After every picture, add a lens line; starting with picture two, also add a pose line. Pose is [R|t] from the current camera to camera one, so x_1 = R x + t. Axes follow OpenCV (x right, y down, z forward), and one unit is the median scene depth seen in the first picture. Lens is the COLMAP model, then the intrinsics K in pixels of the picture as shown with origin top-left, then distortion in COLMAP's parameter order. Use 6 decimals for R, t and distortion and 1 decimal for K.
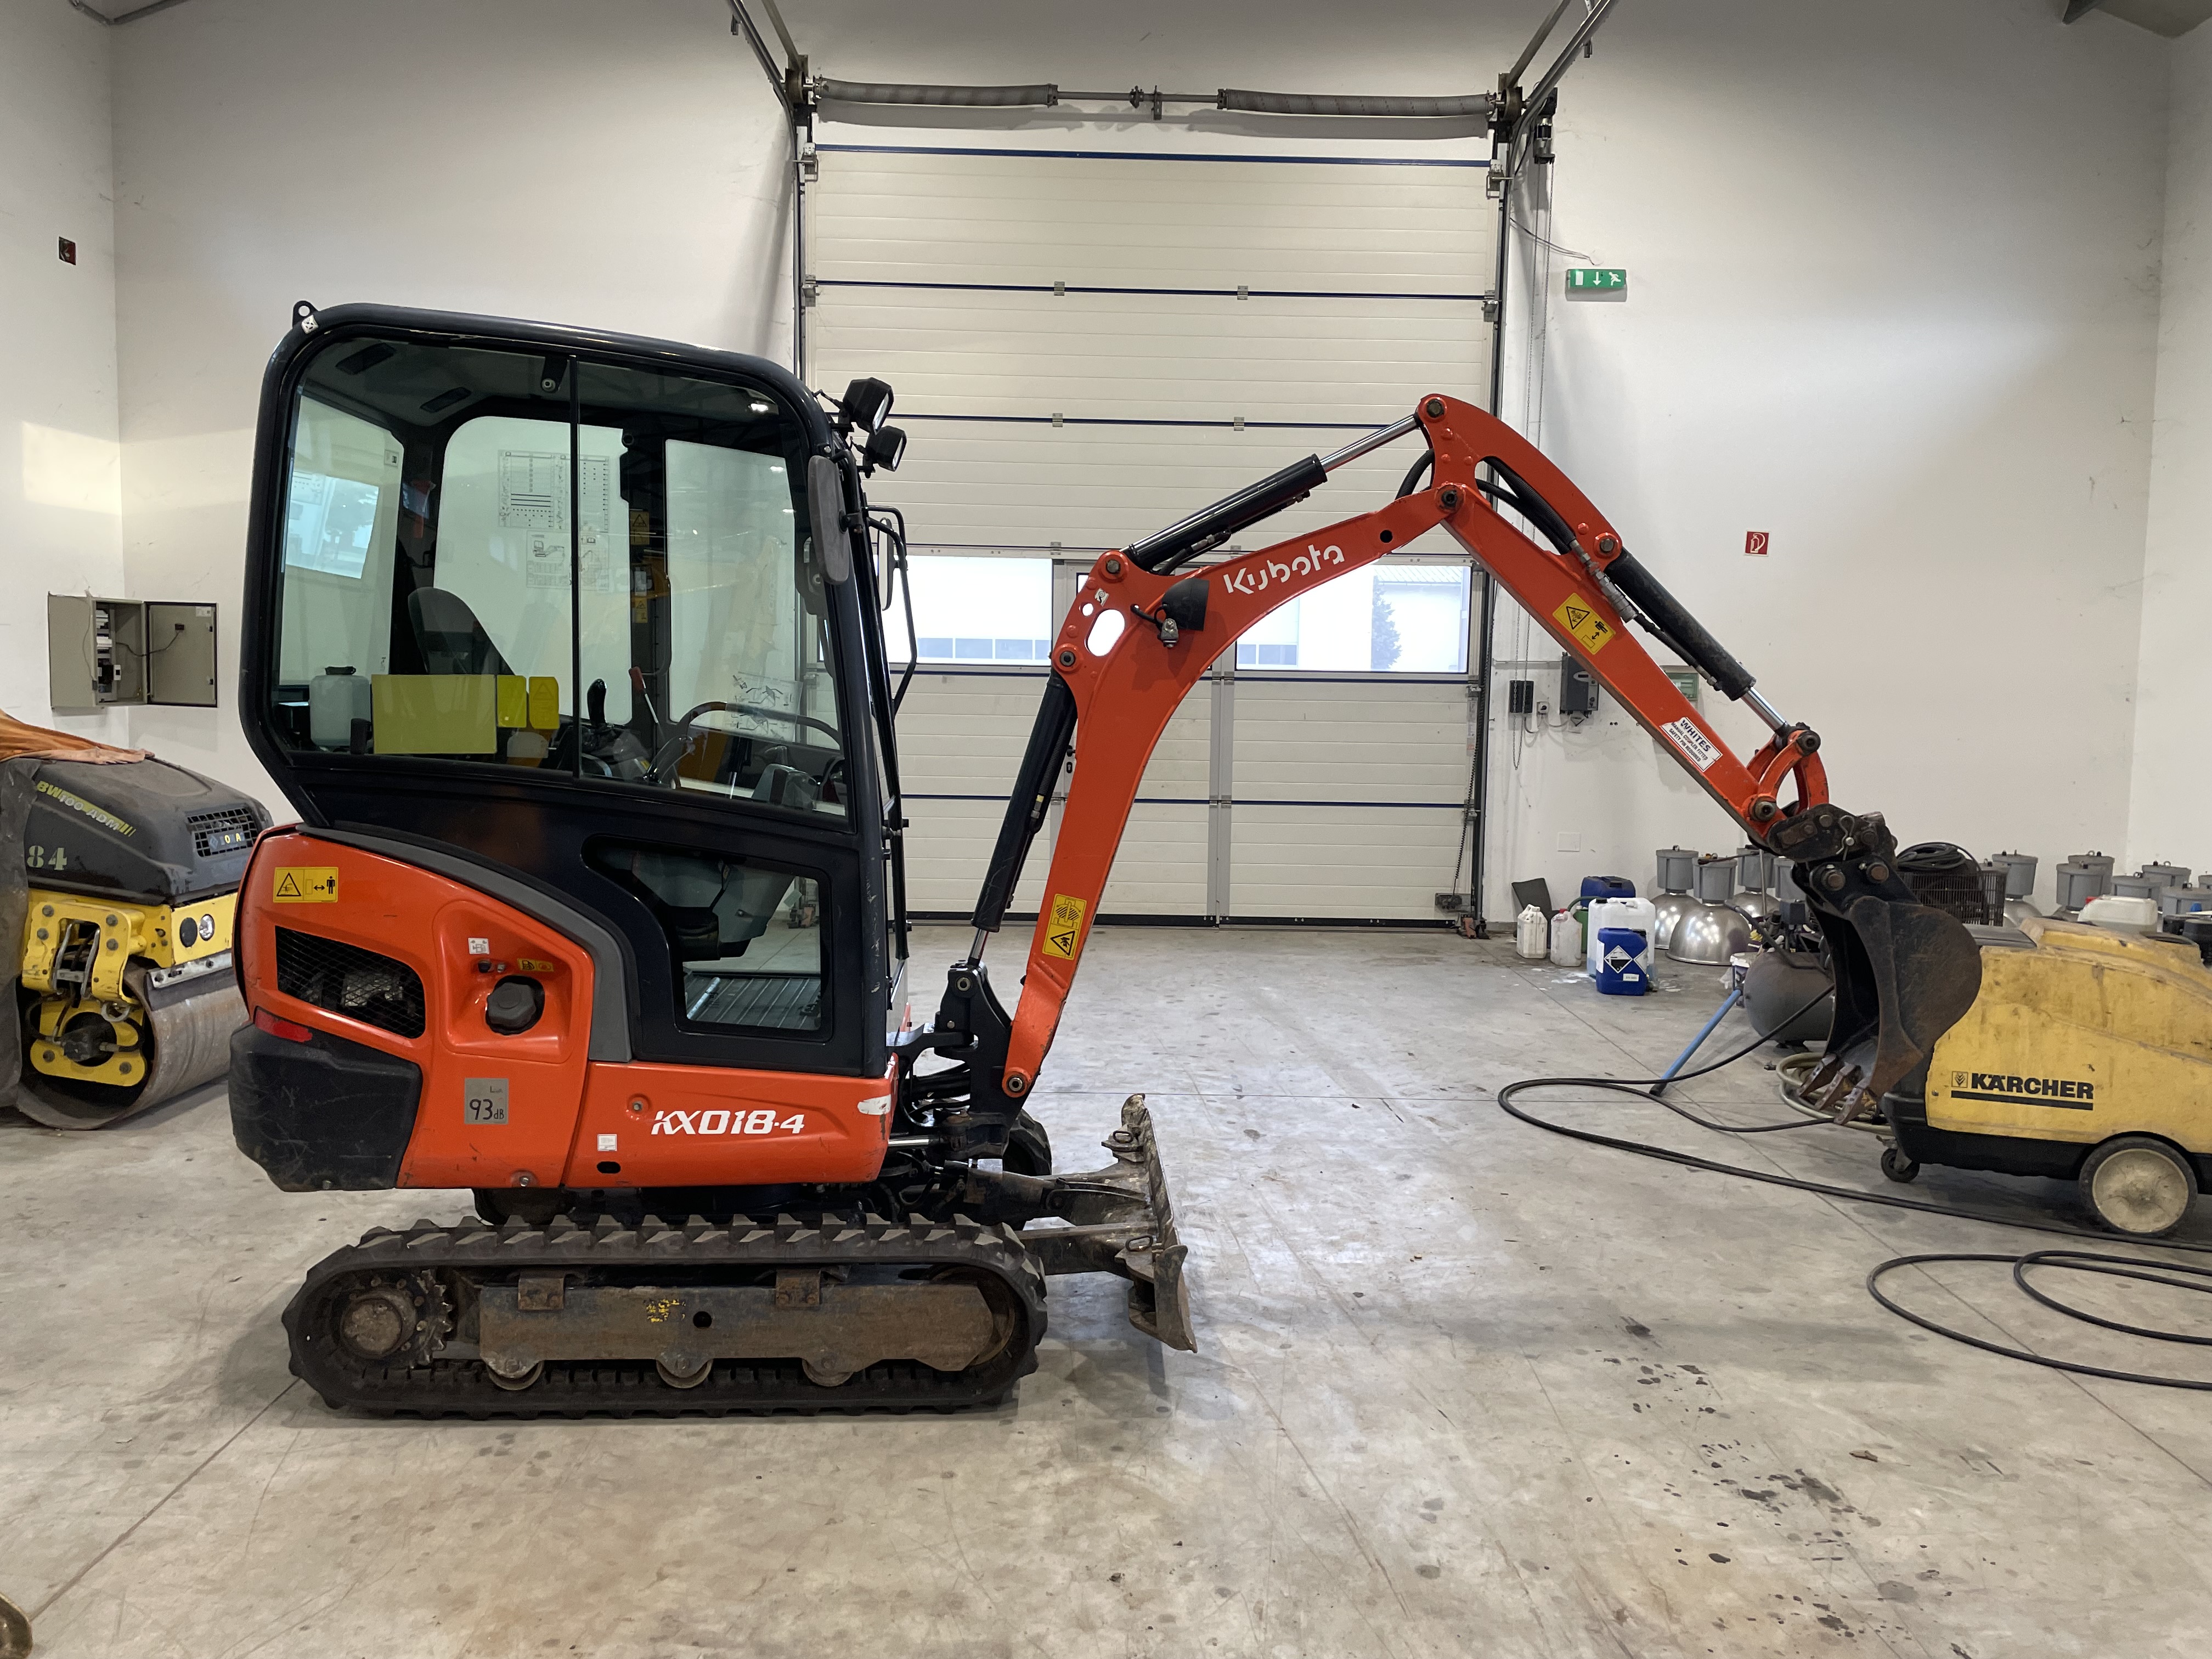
lens RADIAL K [[1660.8, 0, 1119.8], [0, 1660.8, 796.9], [0, 0, 1]] dist [0.097033, -0.117573]
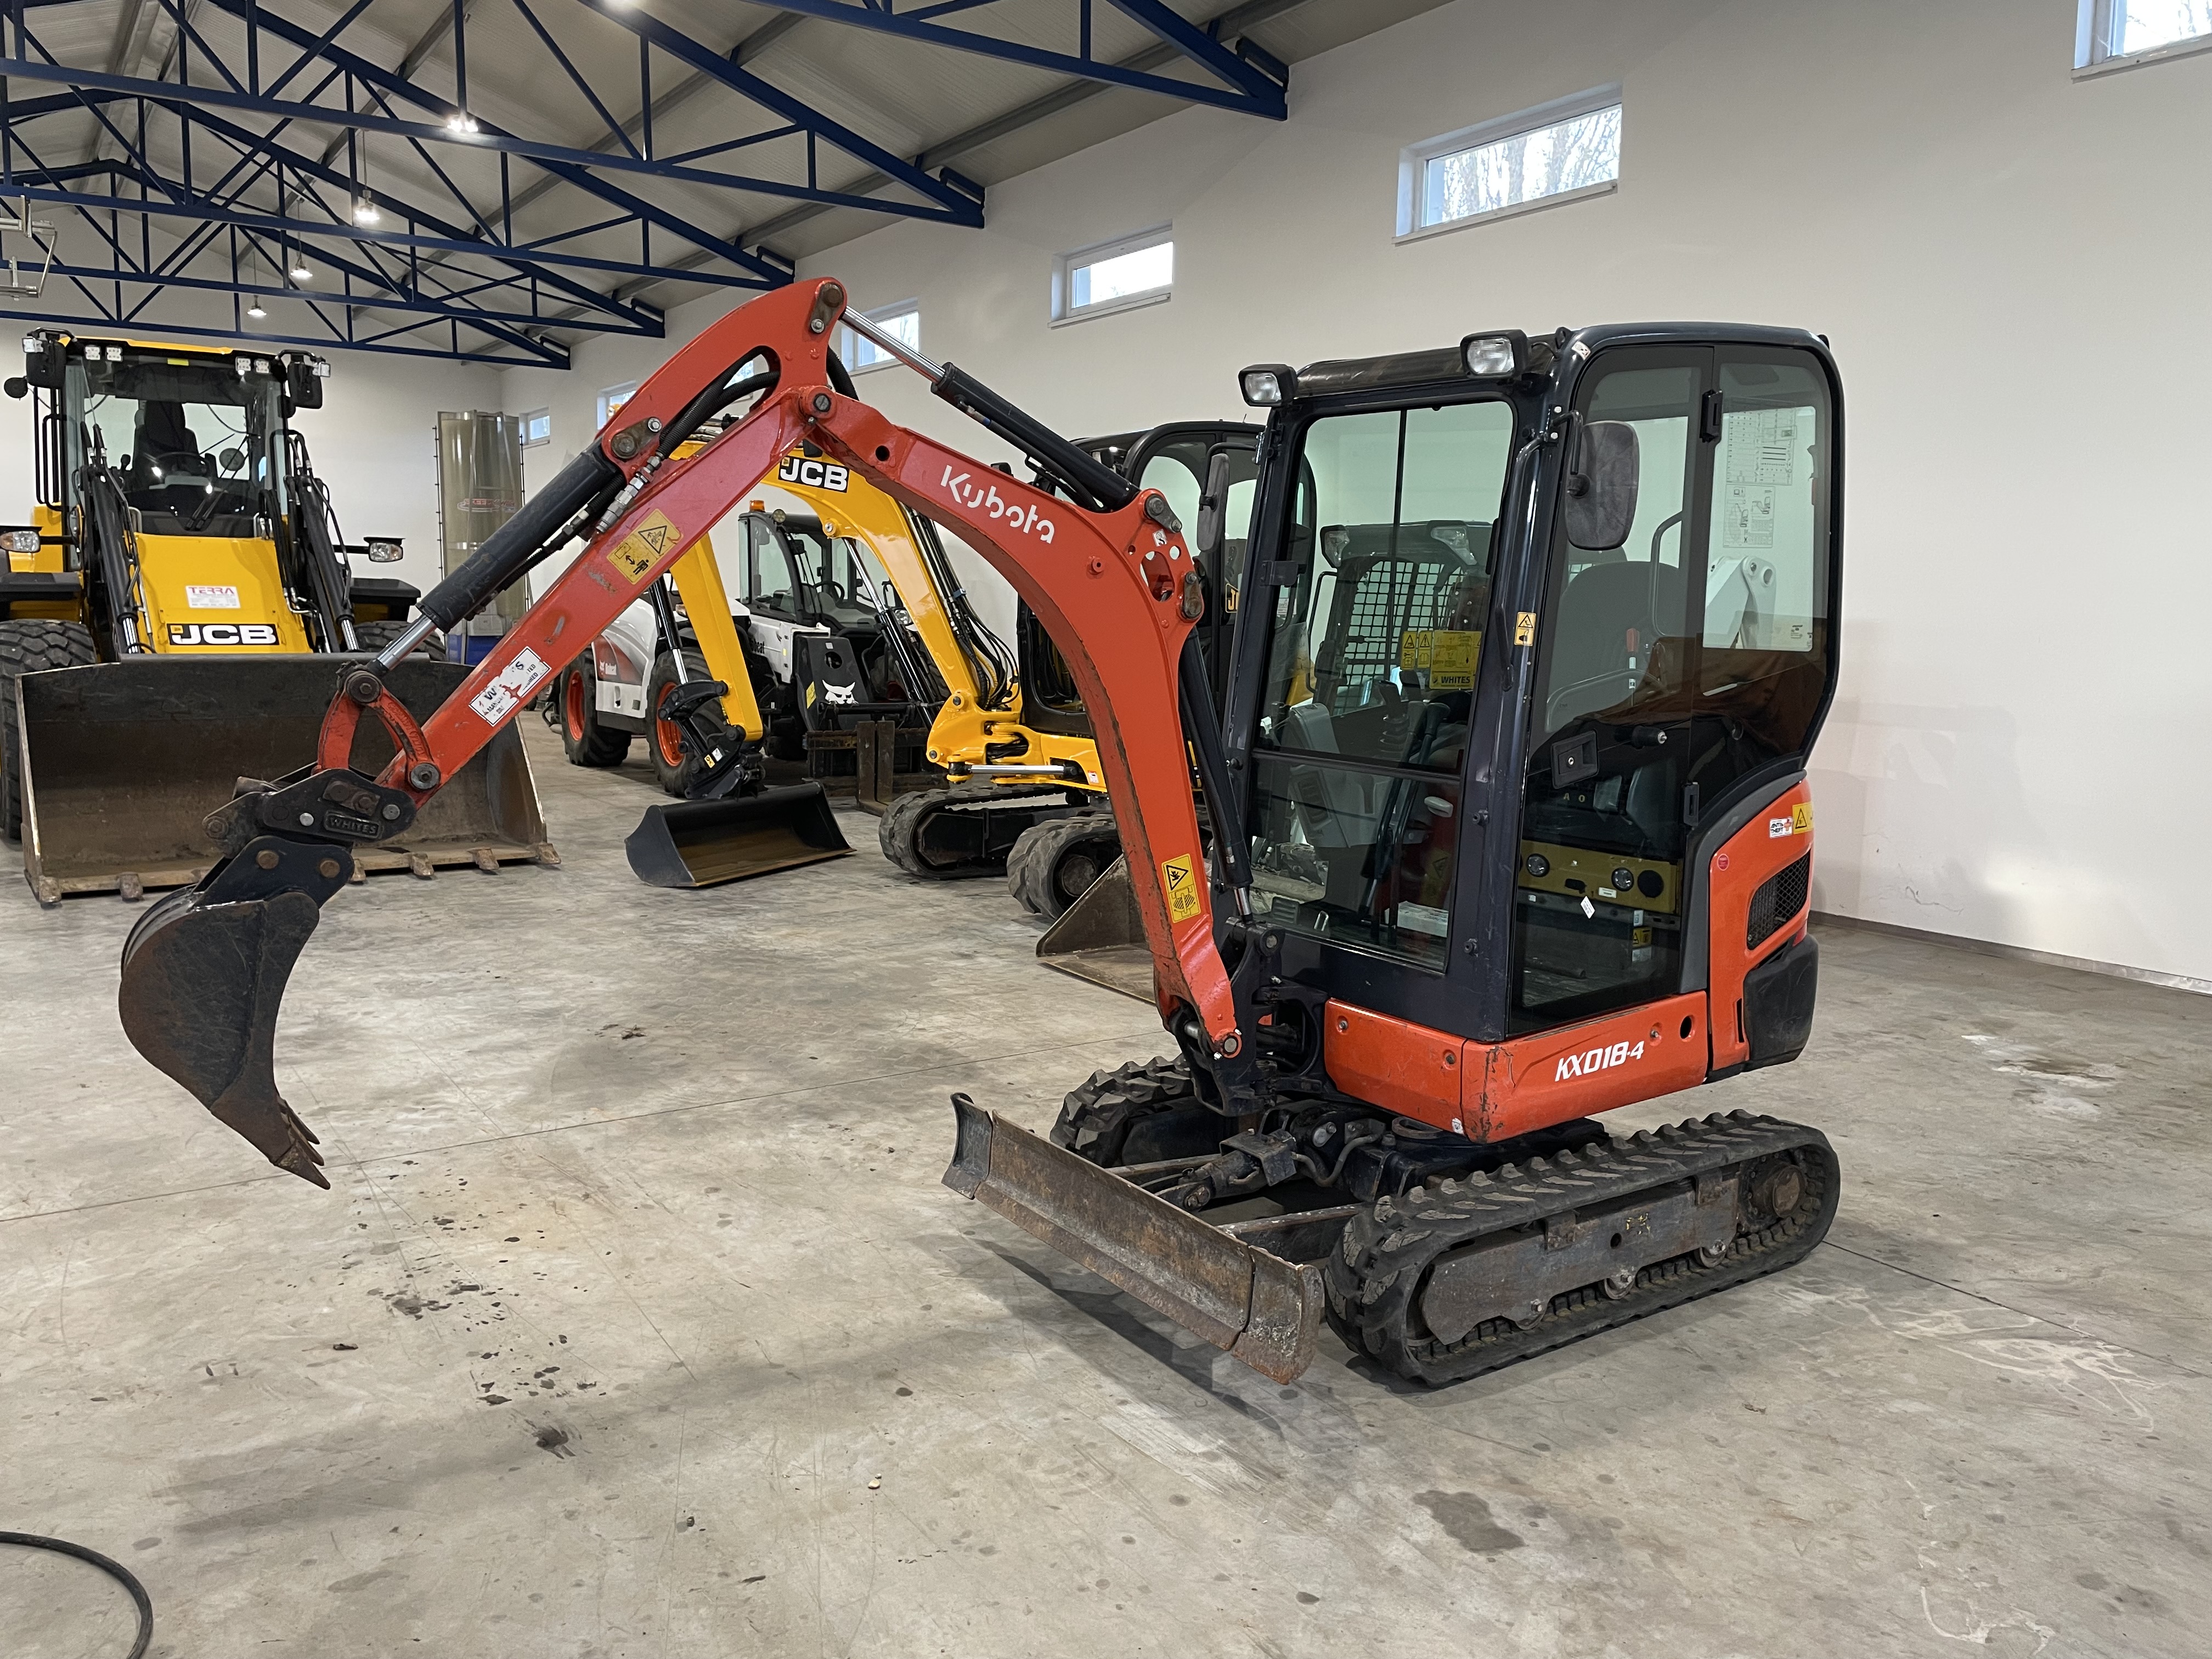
lens RADIAL K [[1660.8, 0, 1119.8], [0, 1660.8, 796.9], [0, 0, 1]] dist [0.097033, -0.117573]
pose [[-0.833883, 0.032816, -0.550964, 0.511746], [-0.074880, 0.982275, 0.171837, -0.133957], [0.546838, 0.184548, -0.816646, 1.735018]]
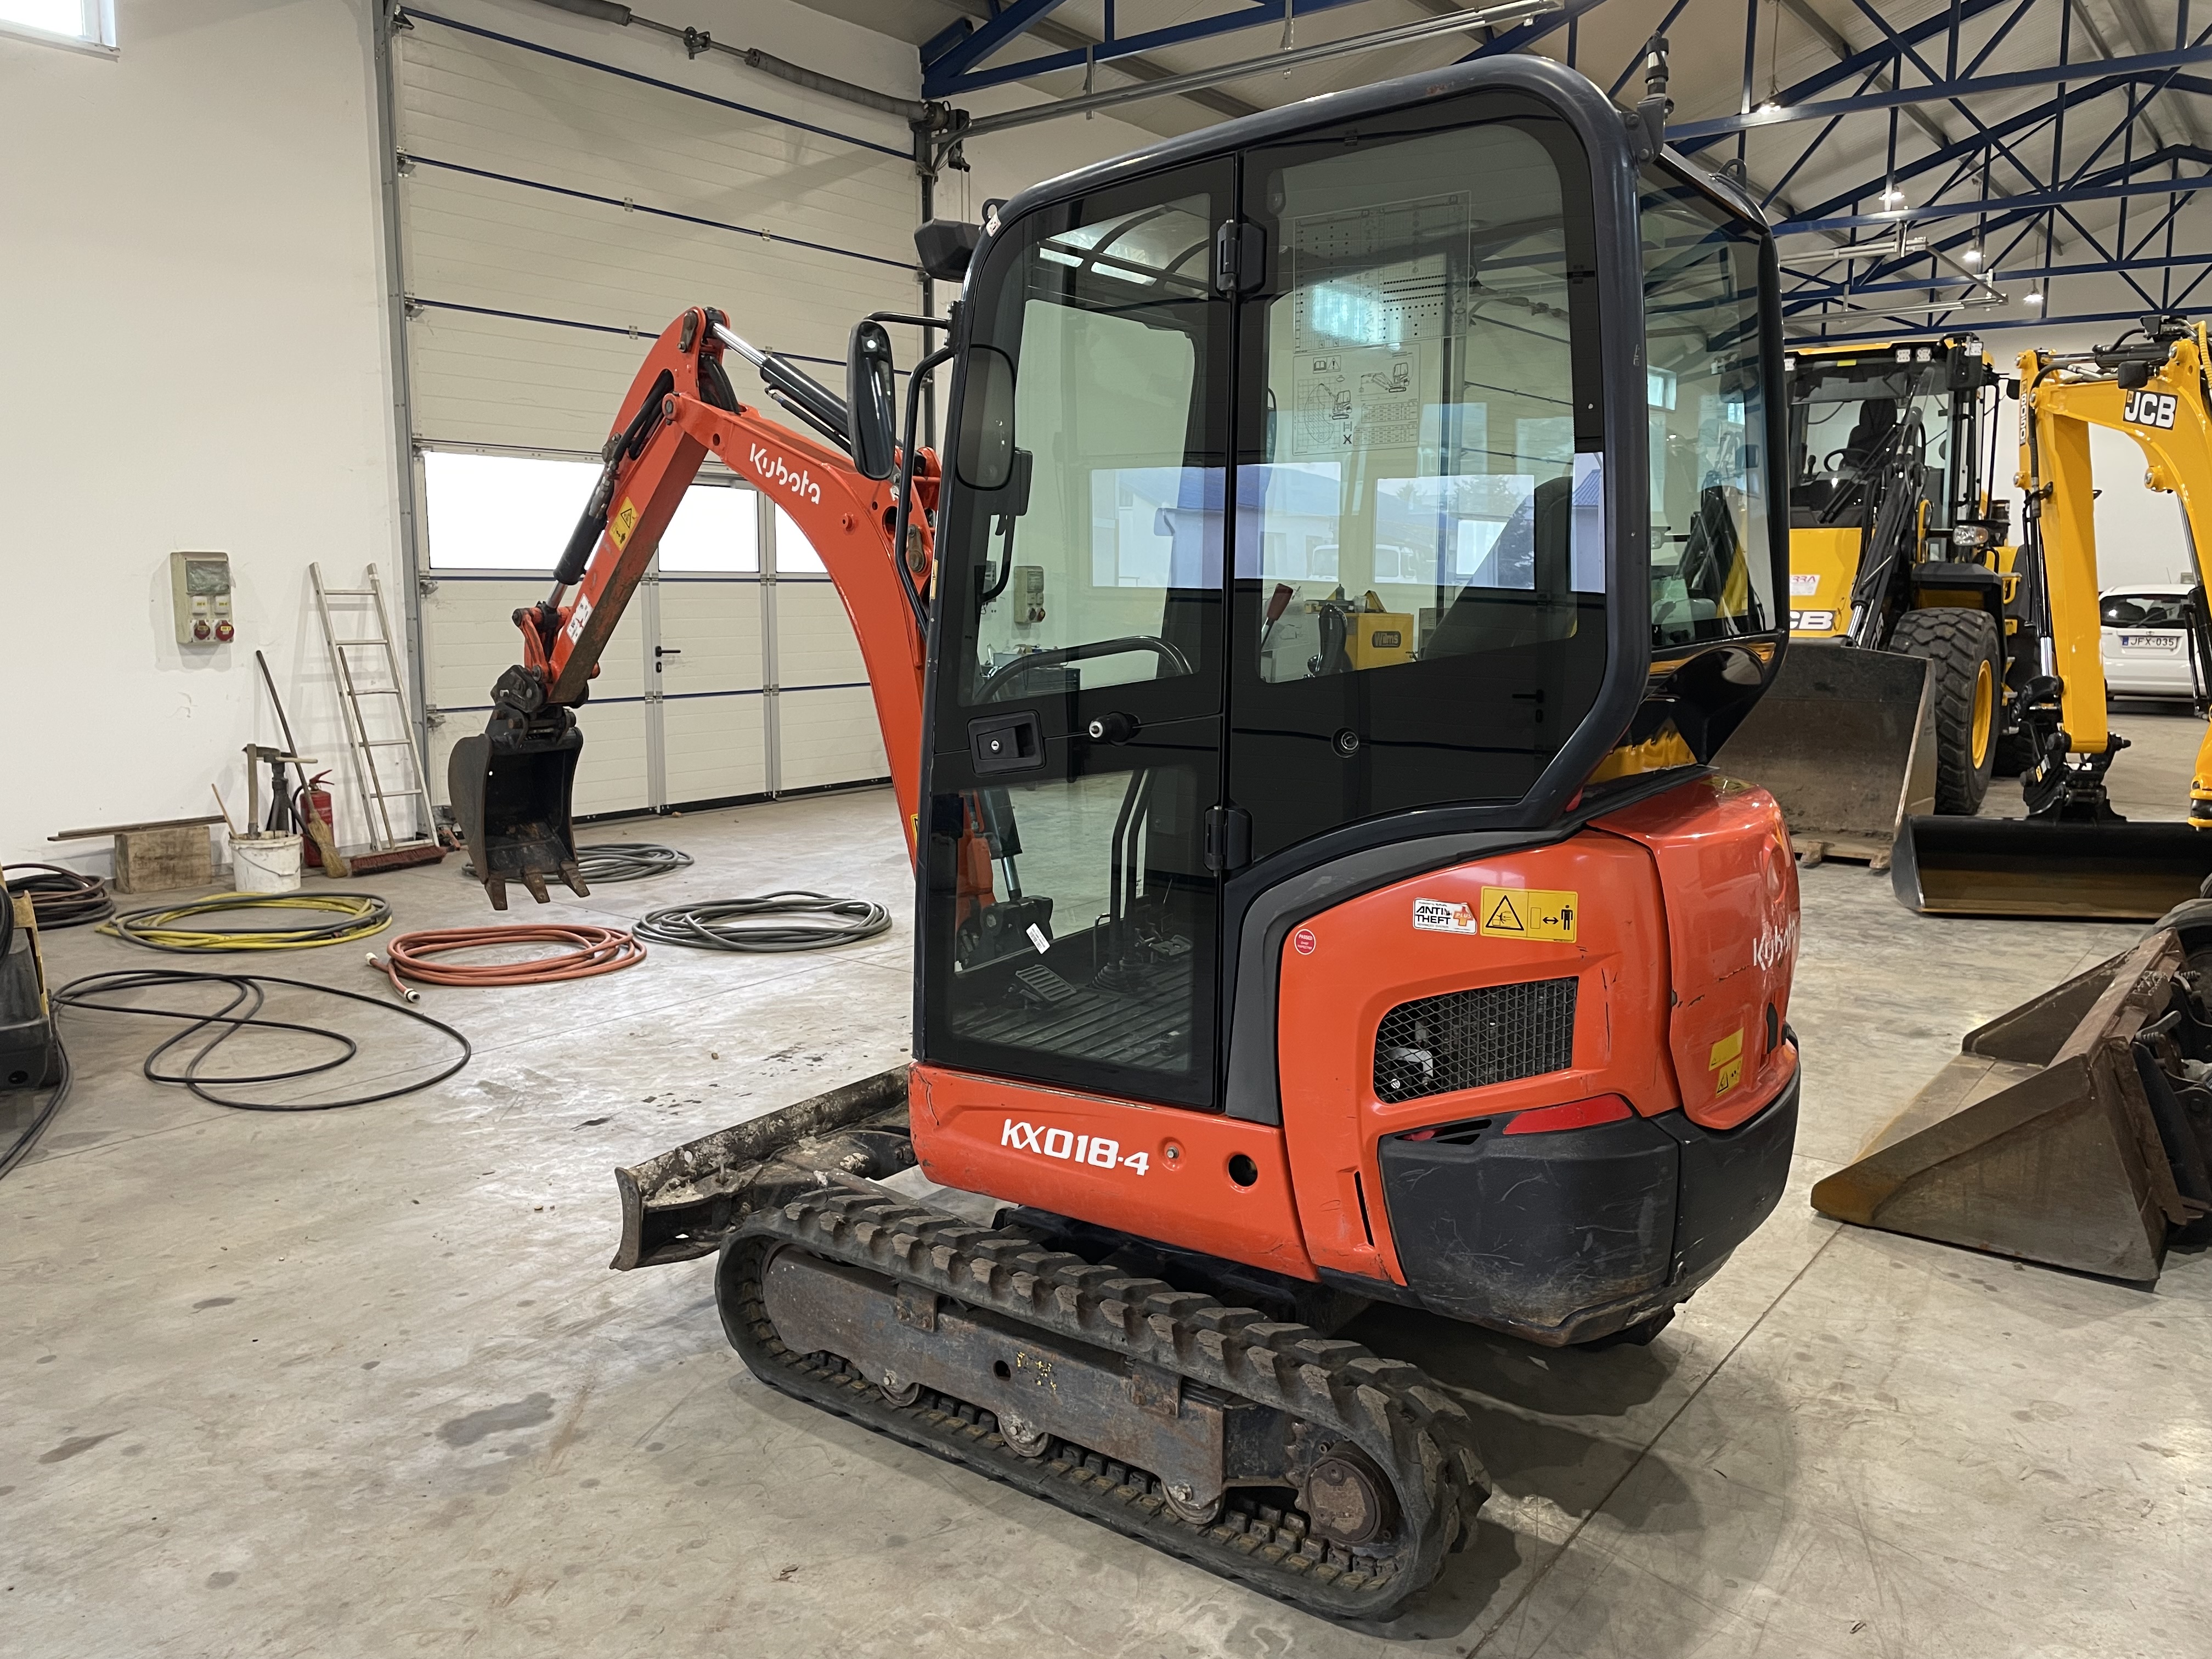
lens RADIAL K [[1669.1, 0, 1137.6], [0, 1669.1, 803.9], [0, 0, 1]] dist [0.115624, -0.147388]
pose [[-0.794125, -0.104363, 0.598727, -0.684581], [0.027469, 0.977976, 0.206903, -0.138447], [-0.607133, 0.180753, -0.773768, 1.650430]]
